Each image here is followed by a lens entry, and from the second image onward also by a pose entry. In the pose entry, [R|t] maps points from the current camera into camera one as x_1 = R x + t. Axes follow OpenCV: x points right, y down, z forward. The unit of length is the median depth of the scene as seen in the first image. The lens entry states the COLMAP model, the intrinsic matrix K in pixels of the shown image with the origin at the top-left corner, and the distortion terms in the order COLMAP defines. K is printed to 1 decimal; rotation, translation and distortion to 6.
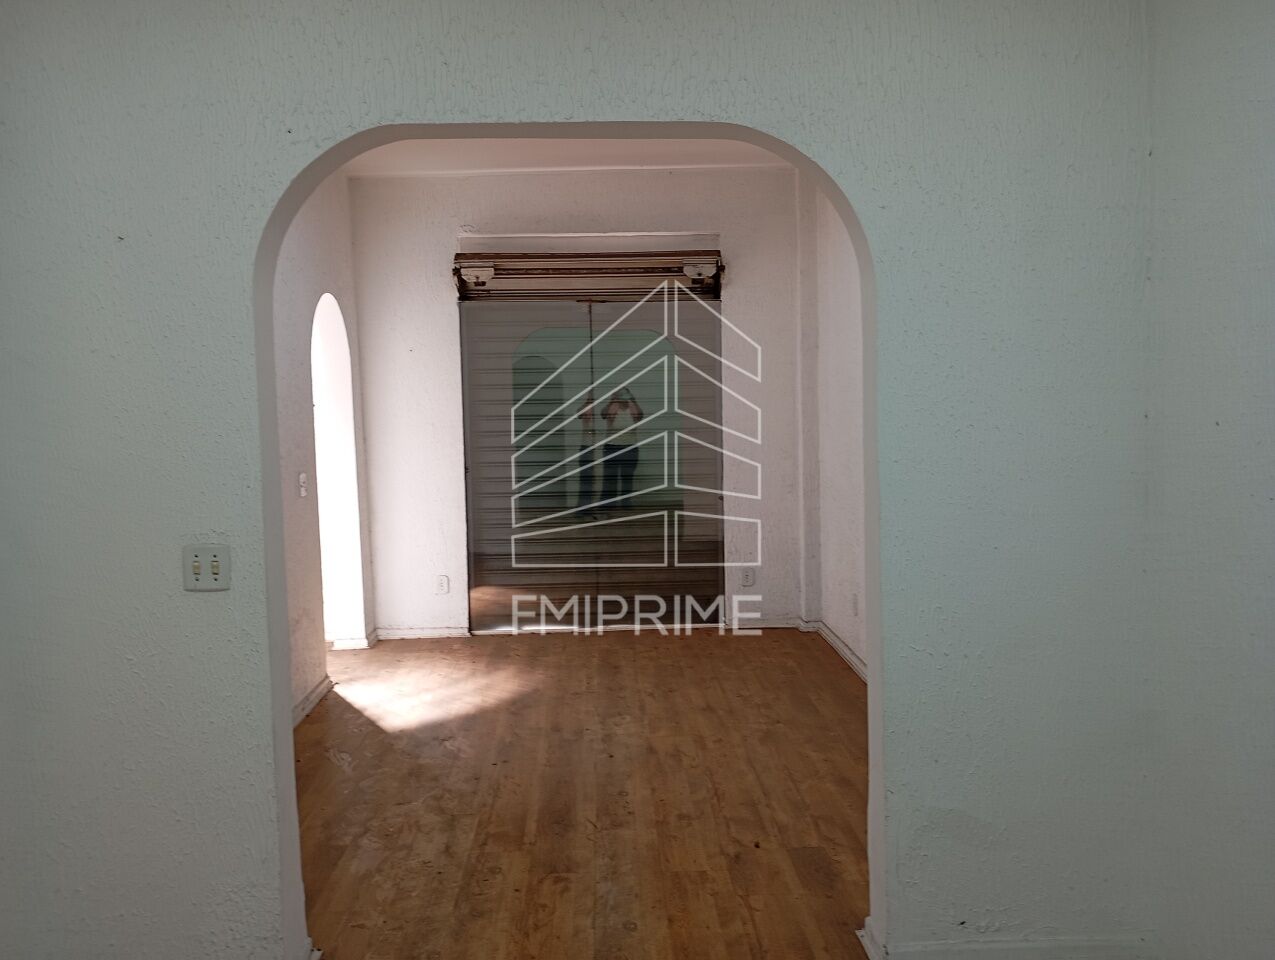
lens RADIAL K [[1041.6, 0, 637.7], [0, 1041.6, 445.8], [0, 0, 1]] dist [0.069676, -0.000066]
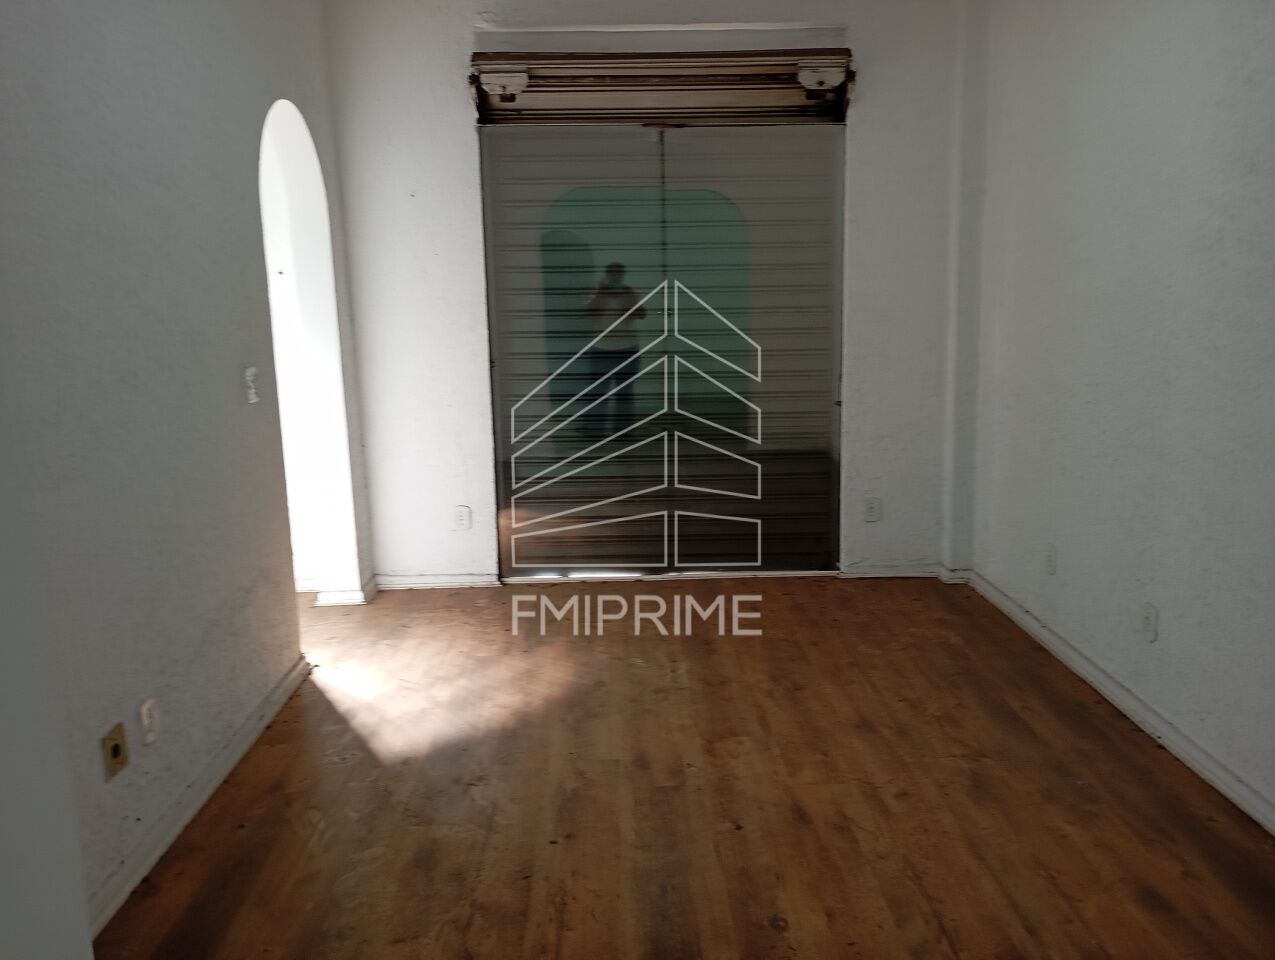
lens RADIAL K [[1041.6, 0, 637.7], [0, 1041.6, 445.8], [0, 0, 1]] dist [0.069676, -0.000066]
pose [[0.999896, 0.003625, -0.013931, -0.064535], [-0.002174, 0.994701, 0.102784, 0.006063], [0.014230, -0.102743, 0.994606, 0.334464]]
